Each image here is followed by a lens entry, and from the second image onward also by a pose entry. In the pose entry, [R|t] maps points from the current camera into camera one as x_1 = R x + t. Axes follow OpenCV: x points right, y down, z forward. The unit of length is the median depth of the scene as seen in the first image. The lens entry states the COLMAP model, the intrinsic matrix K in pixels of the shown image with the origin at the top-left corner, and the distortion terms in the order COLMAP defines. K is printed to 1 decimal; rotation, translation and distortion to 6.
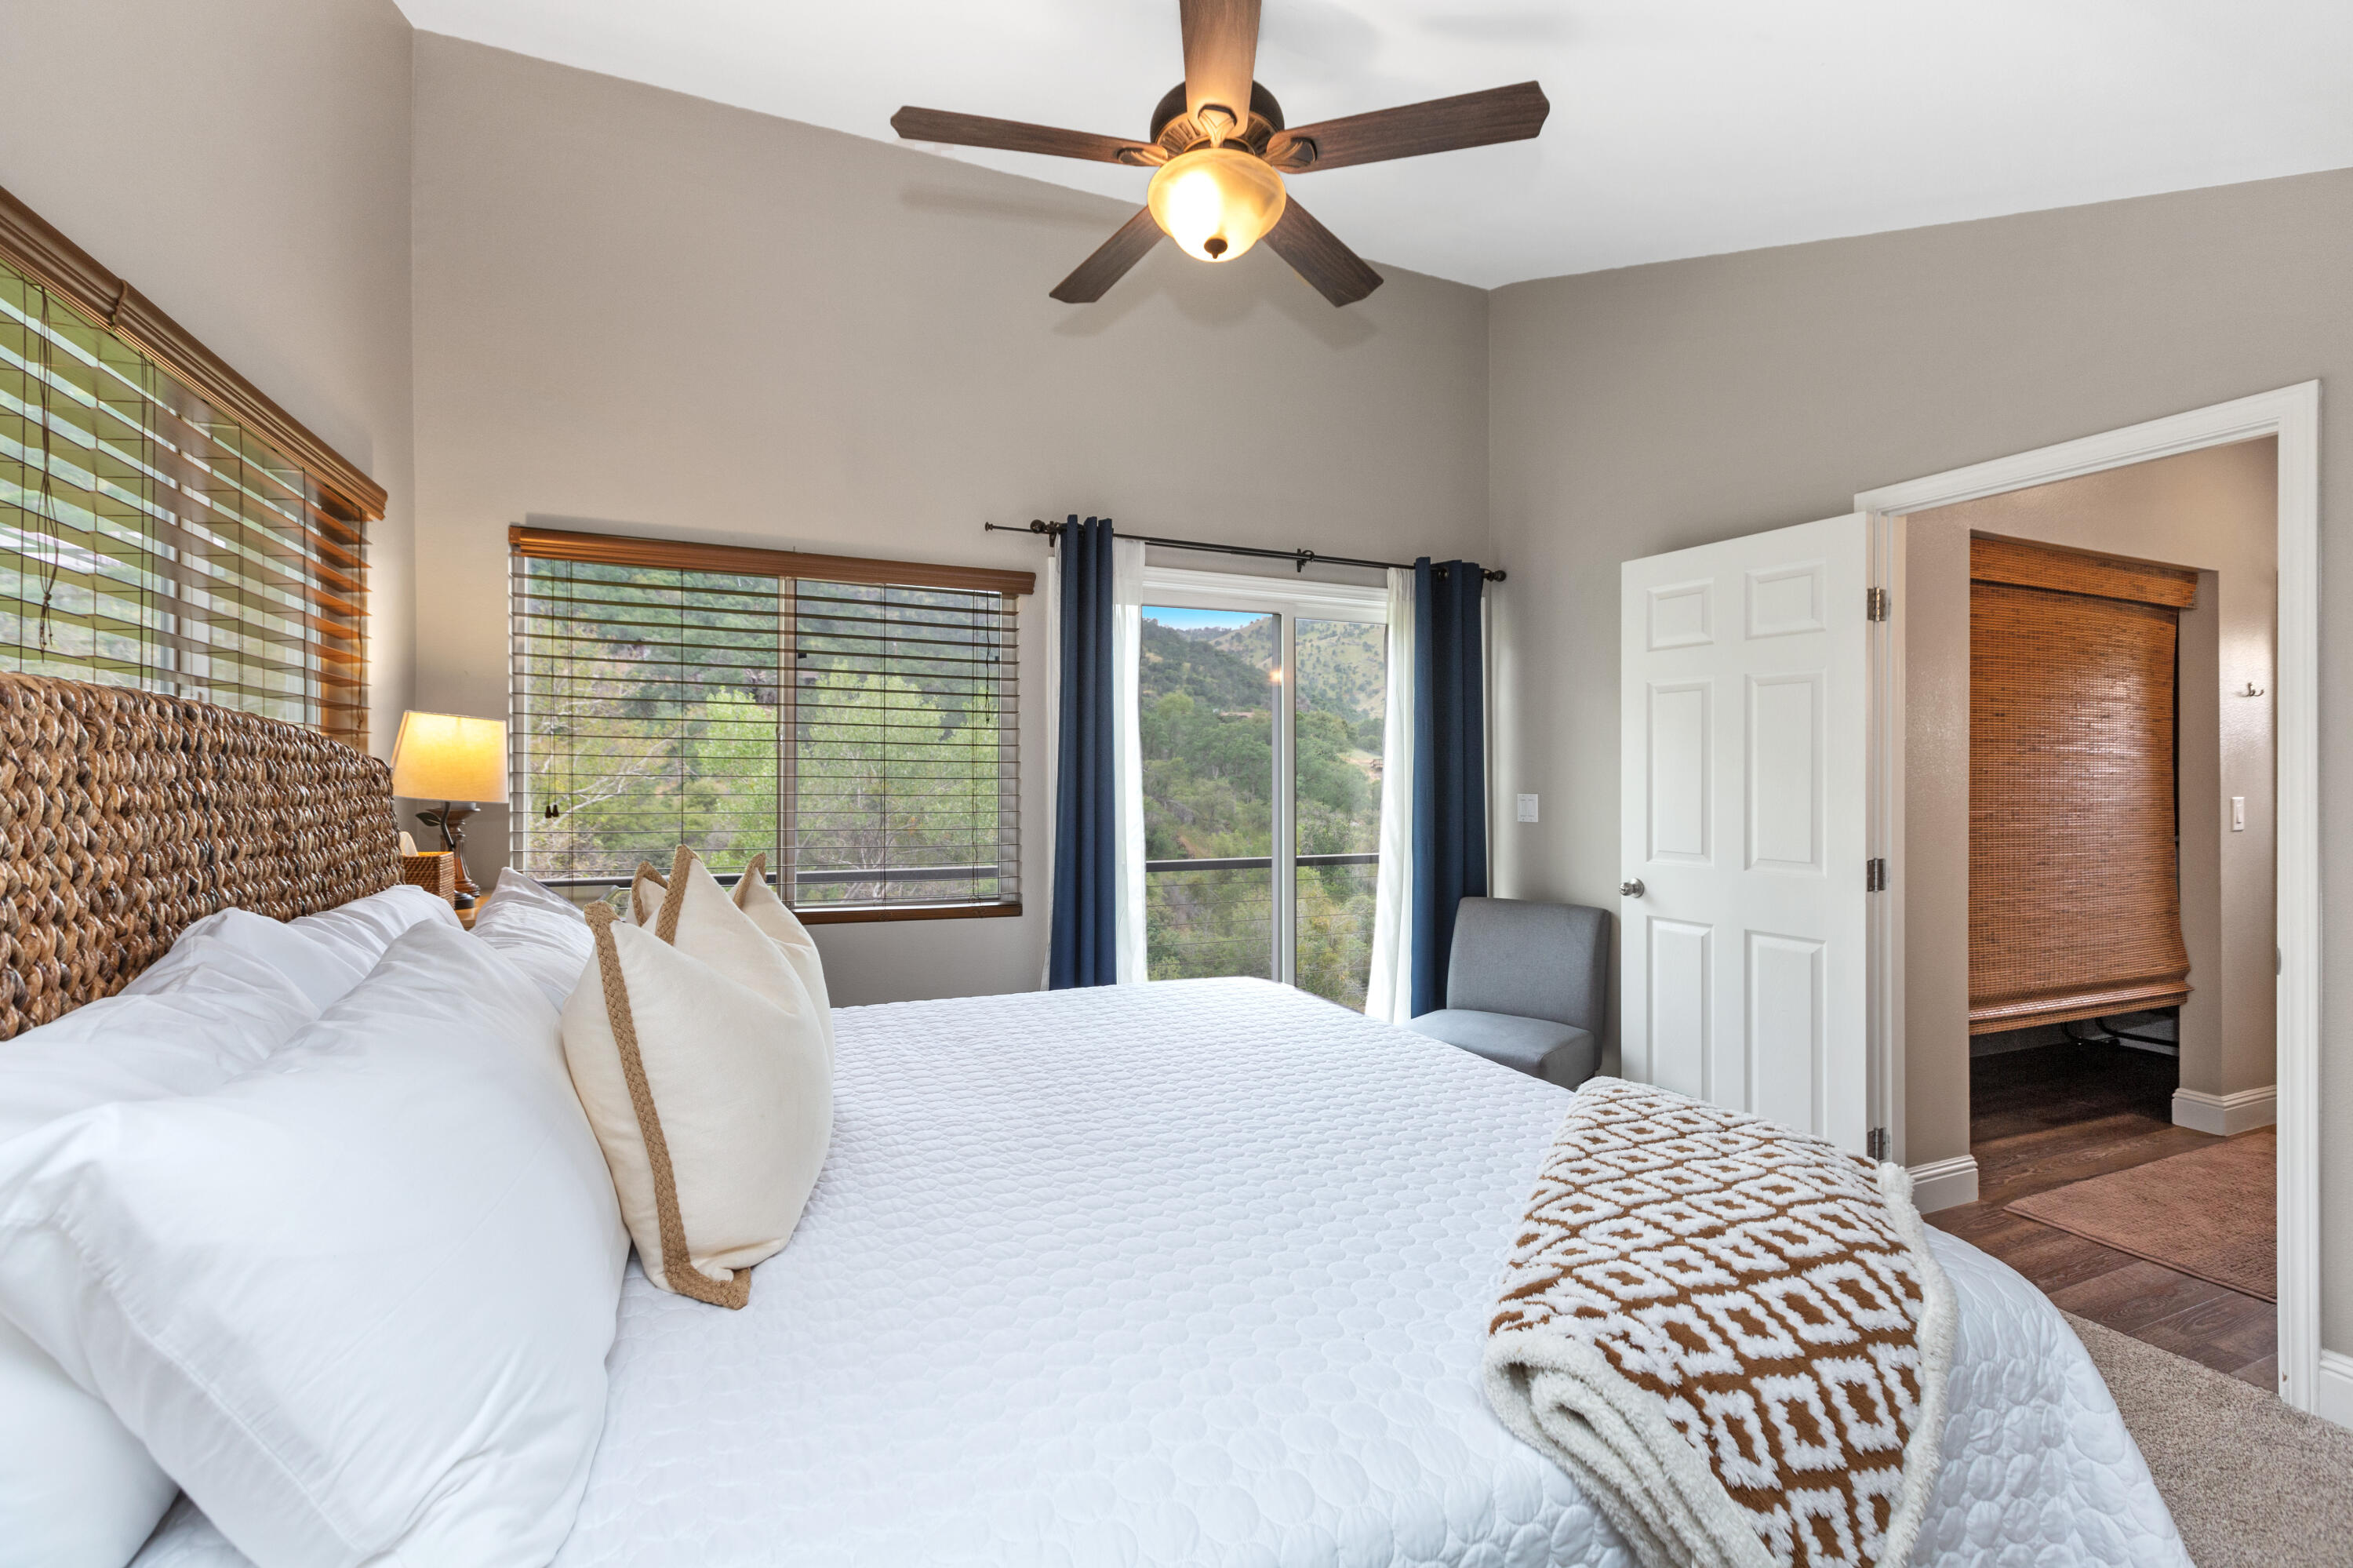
lens RADIAL K [[1038.6, 0, 1176.5], [0, 1038.6, 784.0], [0, 0, 1]] dist [0.000454, -0.000057]
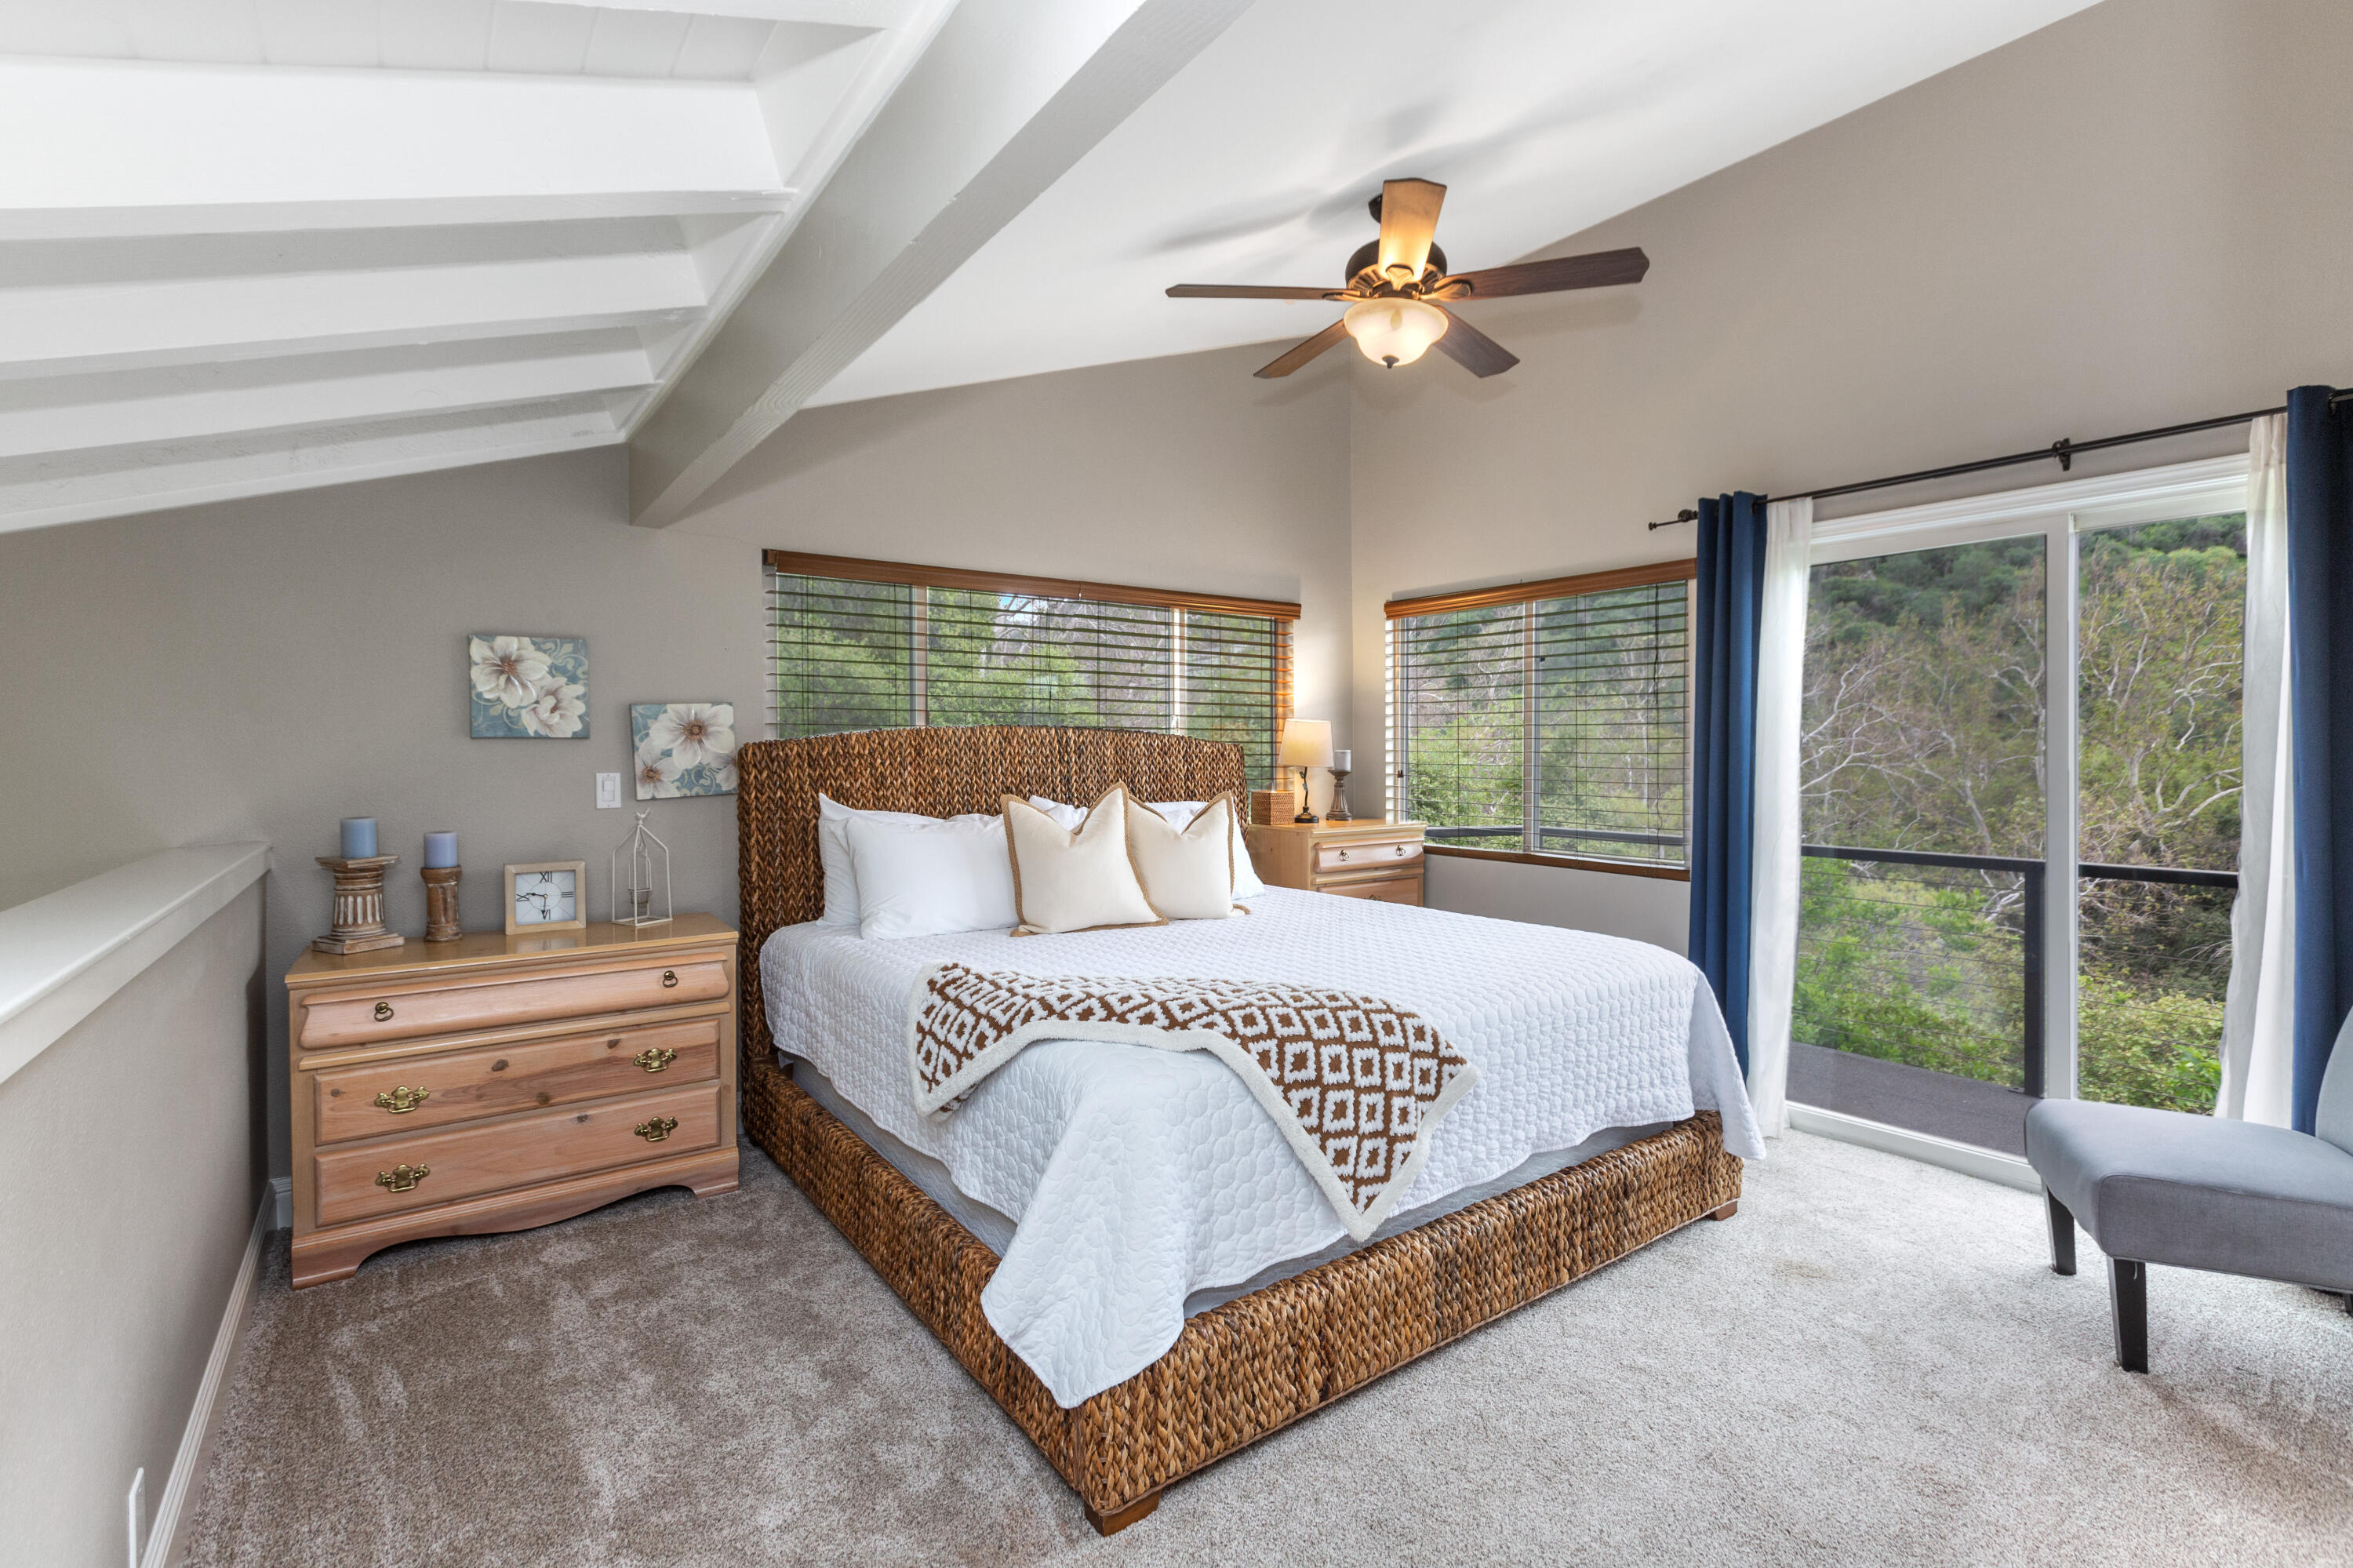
lens RADIAL K [[1077.3, 0, 1176.5], [0, 1077.3, 784.0], [0, 0, 1]] dist [-0.000335, -0.000517]
pose [[0.209289, 0.025874, -0.977511, 0.811244], [-0.005345, 0.999665, 0.025316, -0.000146], [0.977839, -0.000073, 0.209357, 0.257076]]
